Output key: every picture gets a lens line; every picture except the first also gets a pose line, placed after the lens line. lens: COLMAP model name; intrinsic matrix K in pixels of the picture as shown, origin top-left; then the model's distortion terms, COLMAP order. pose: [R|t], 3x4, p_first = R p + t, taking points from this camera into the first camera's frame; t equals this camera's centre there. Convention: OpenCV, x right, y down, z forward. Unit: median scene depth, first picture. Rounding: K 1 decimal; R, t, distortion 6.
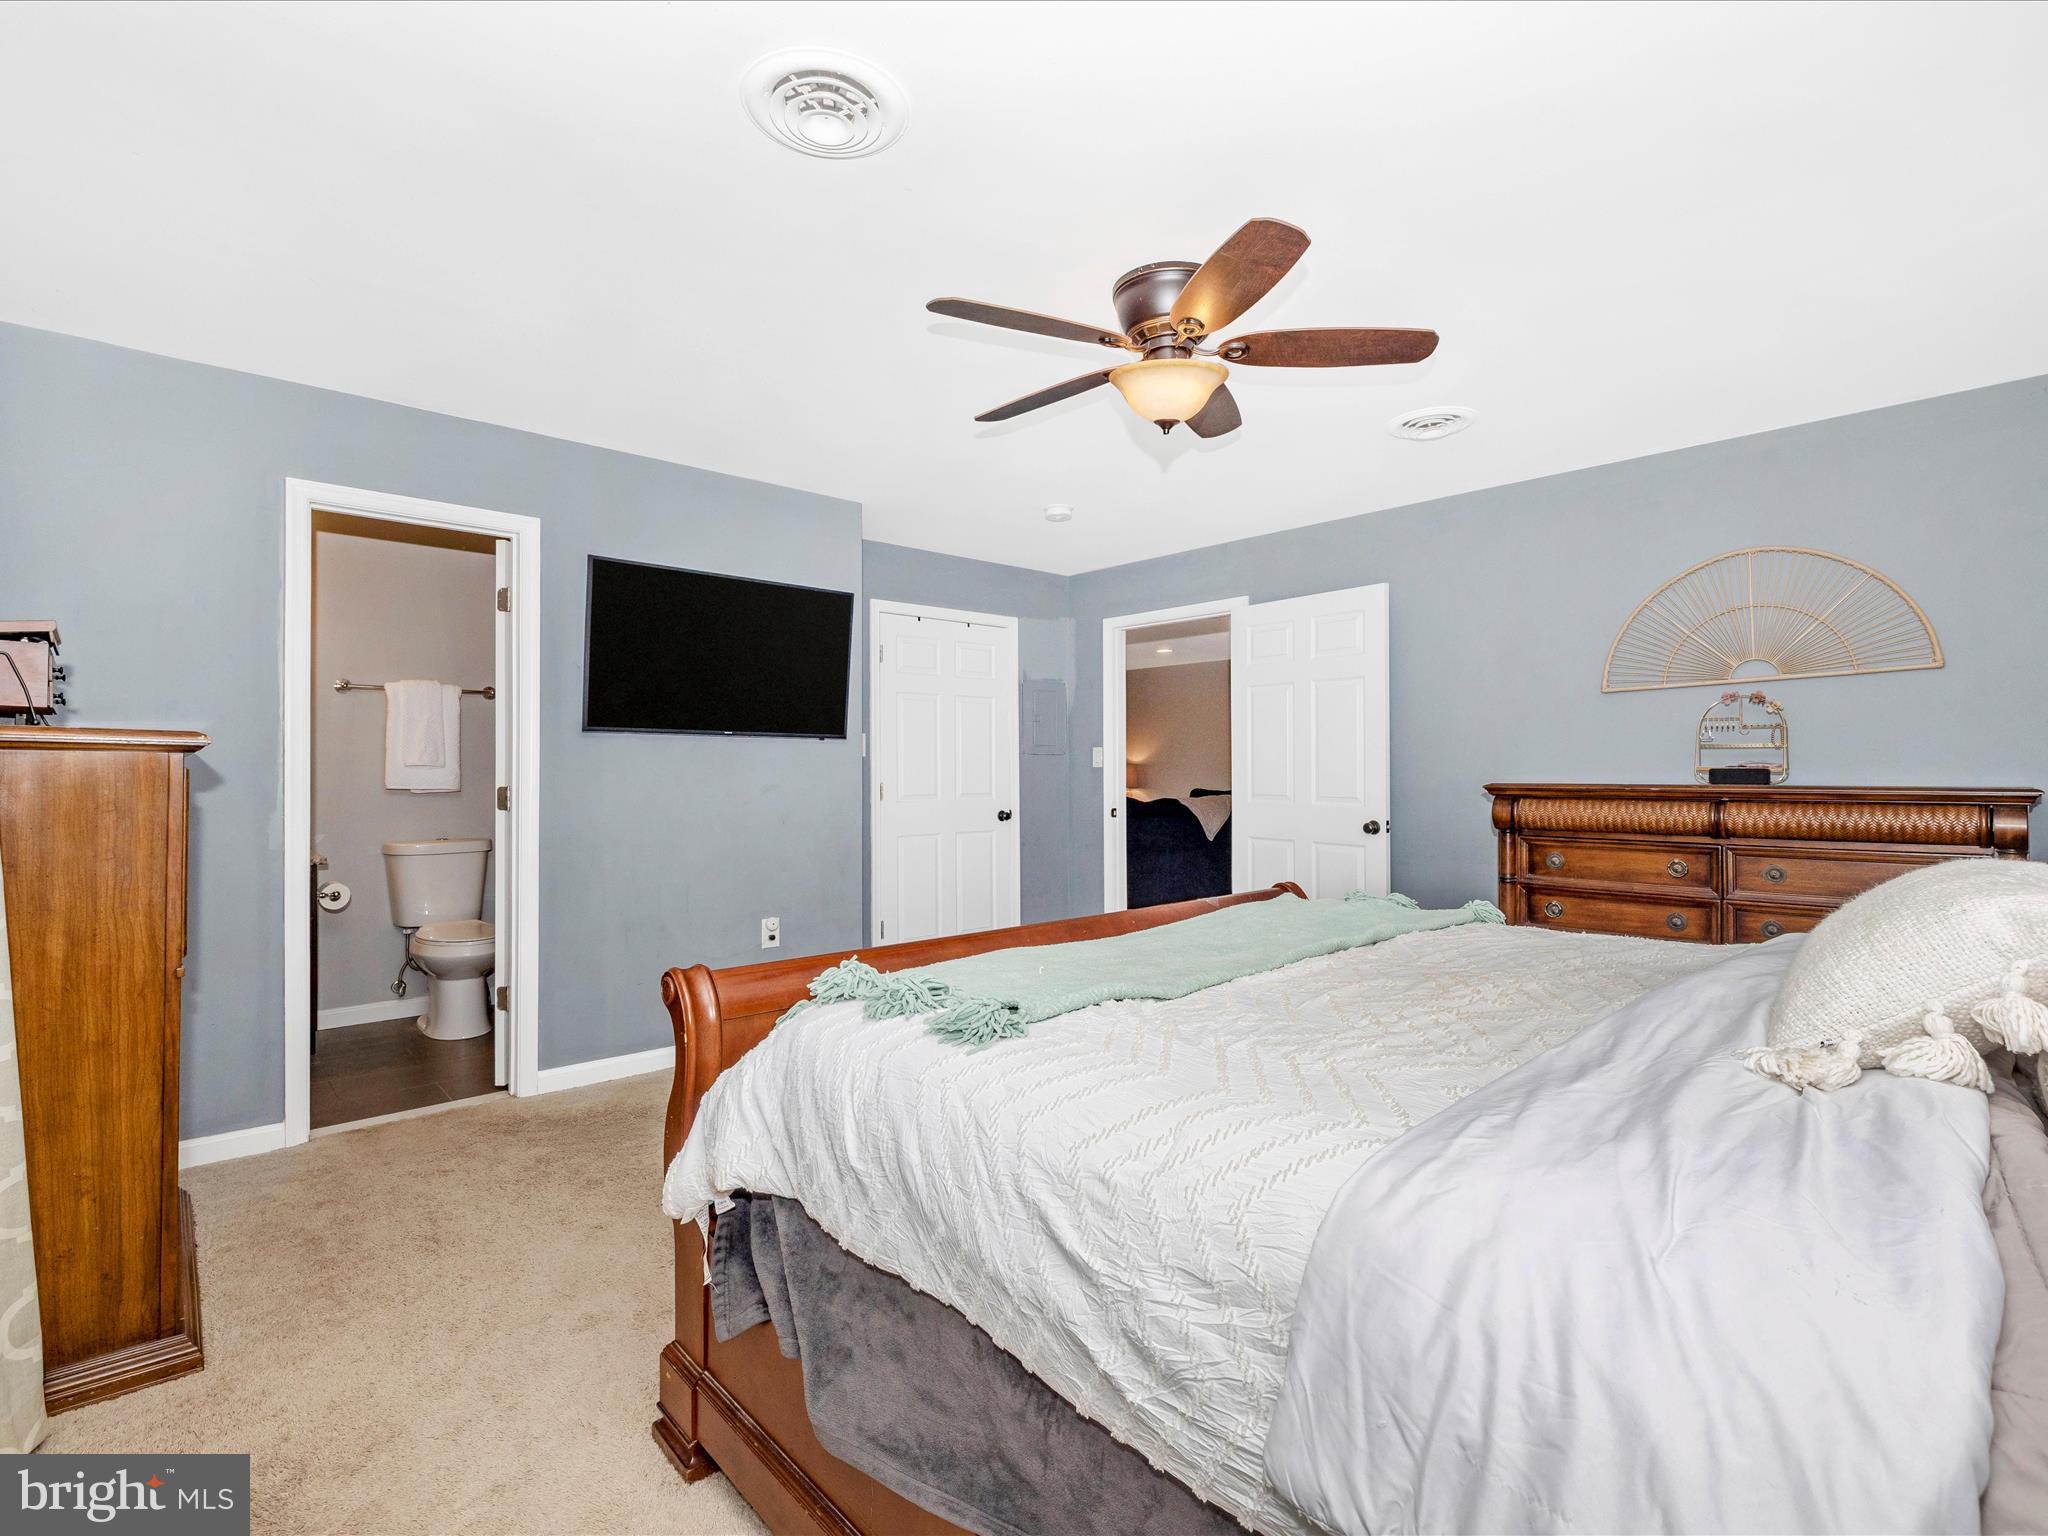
lens RADIAL K [[963.7, 0, 1029.9], [0, 963.7, 739.7], [0, 0, 1]] dist [-0.003138, -0.000321]
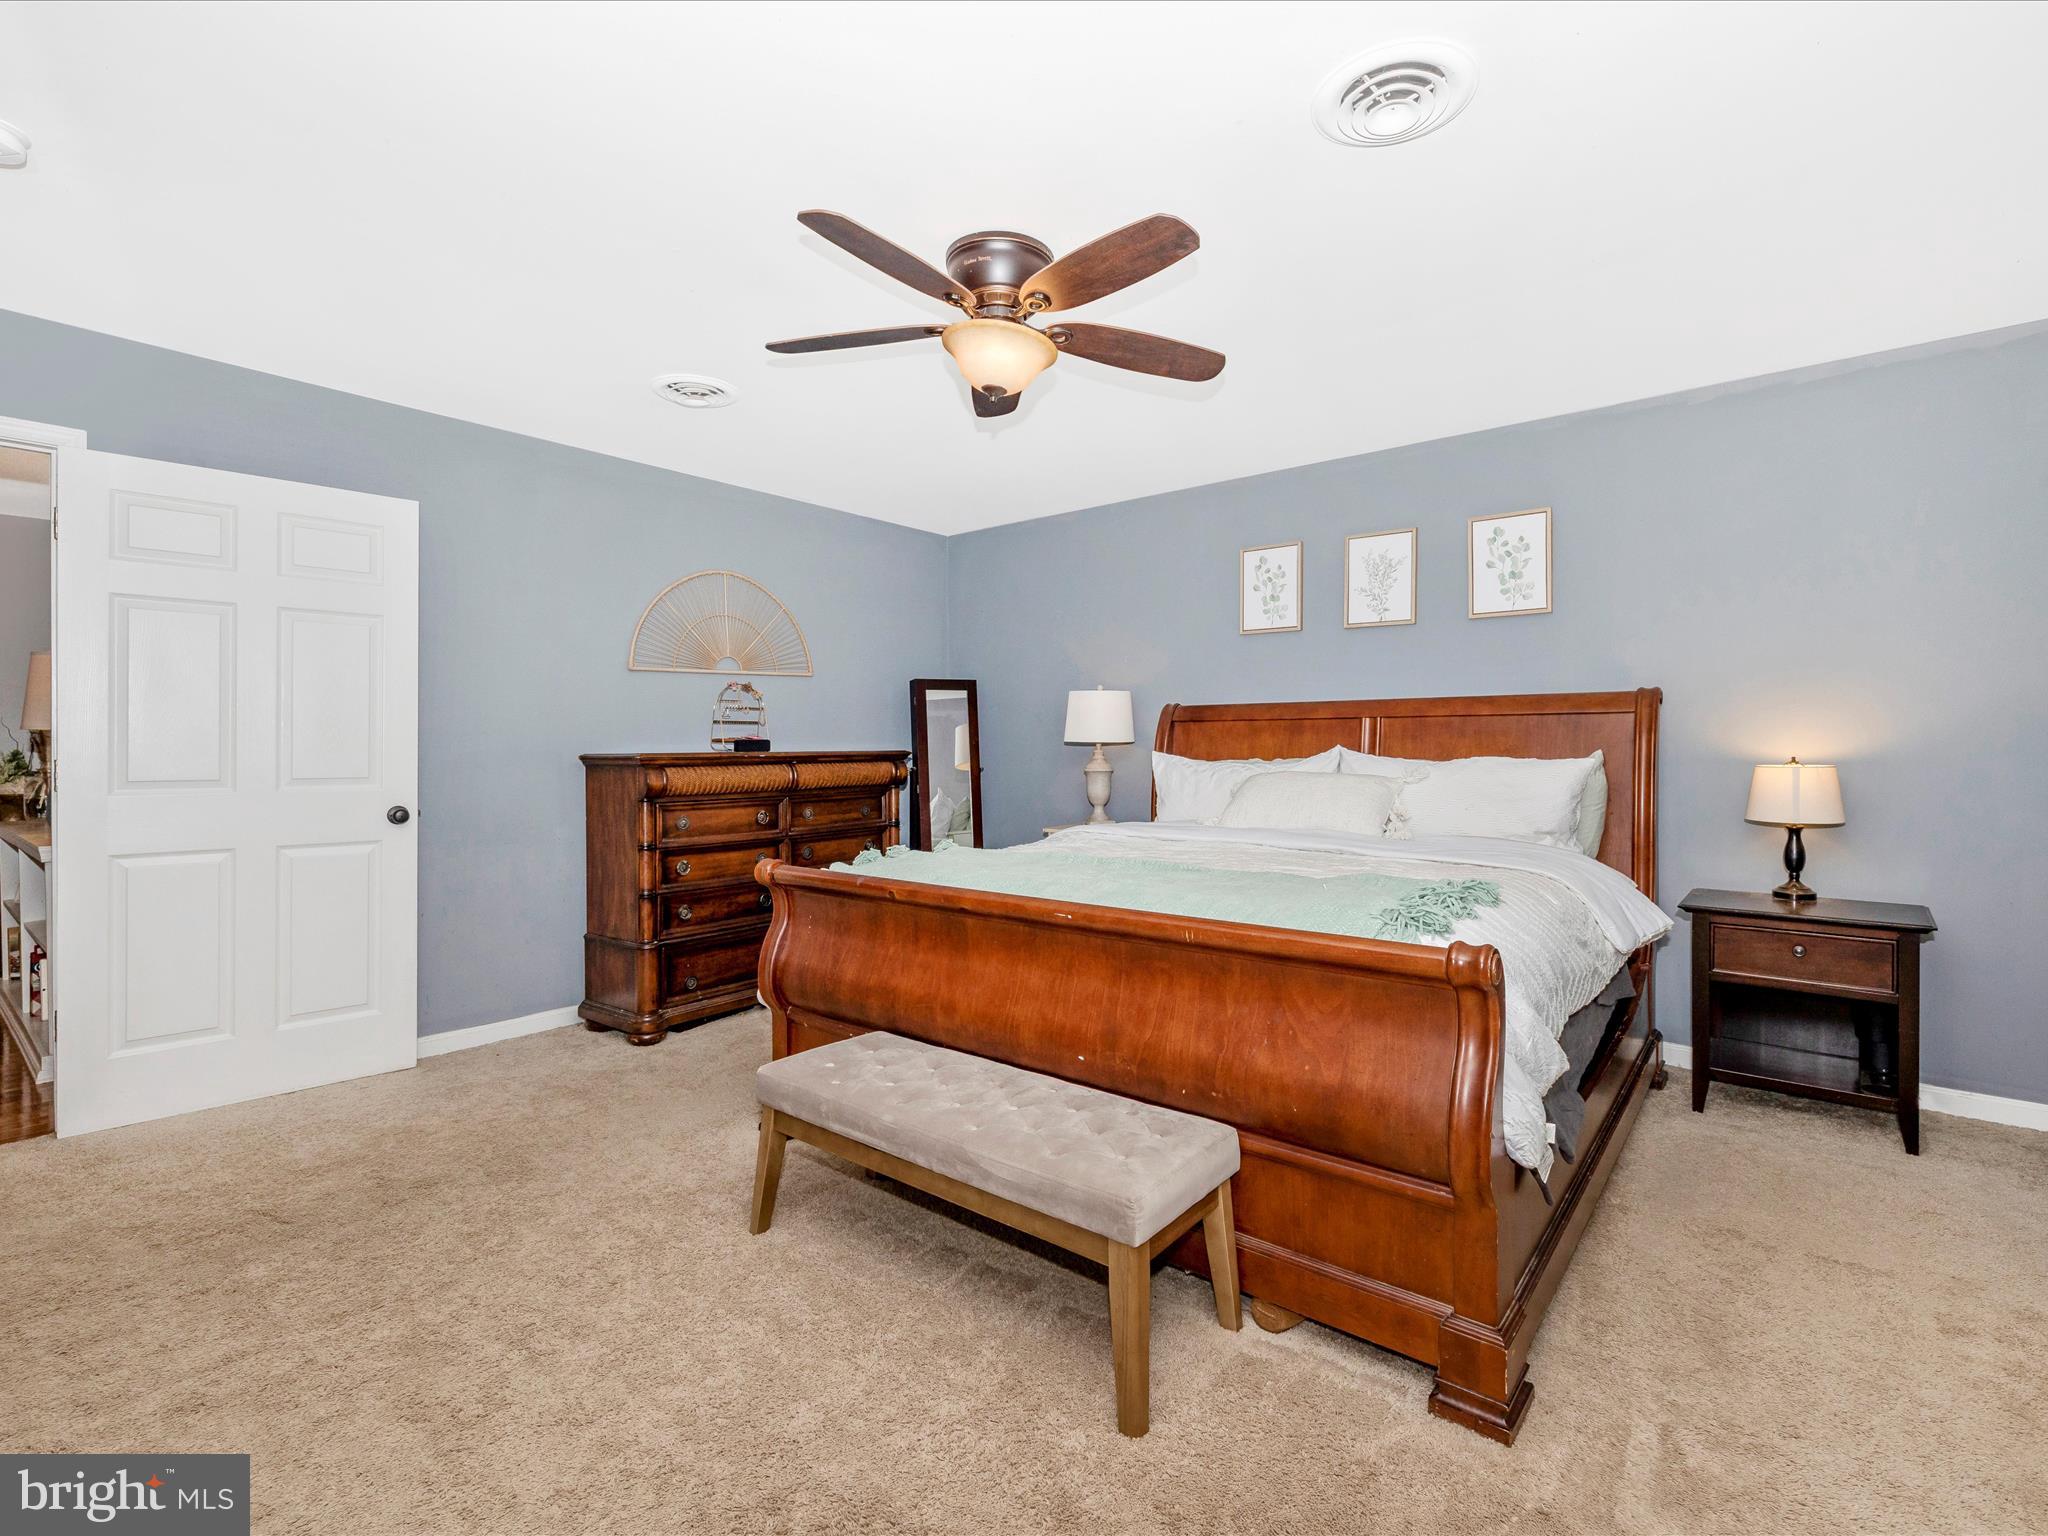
lens RADIAL K [[963.7, 0, 1029.9], [0, 963.7, 739.7], [0, 0, 1]] dist [-0.003138, -0.000321]
pose [[-0.149237, 0.002877, 0.988797, -0.444561], [-0.030557, 0.999505, -0.007520, 0.019881], [-0.988329, -0.031337, -0.149075, 0.575779]]
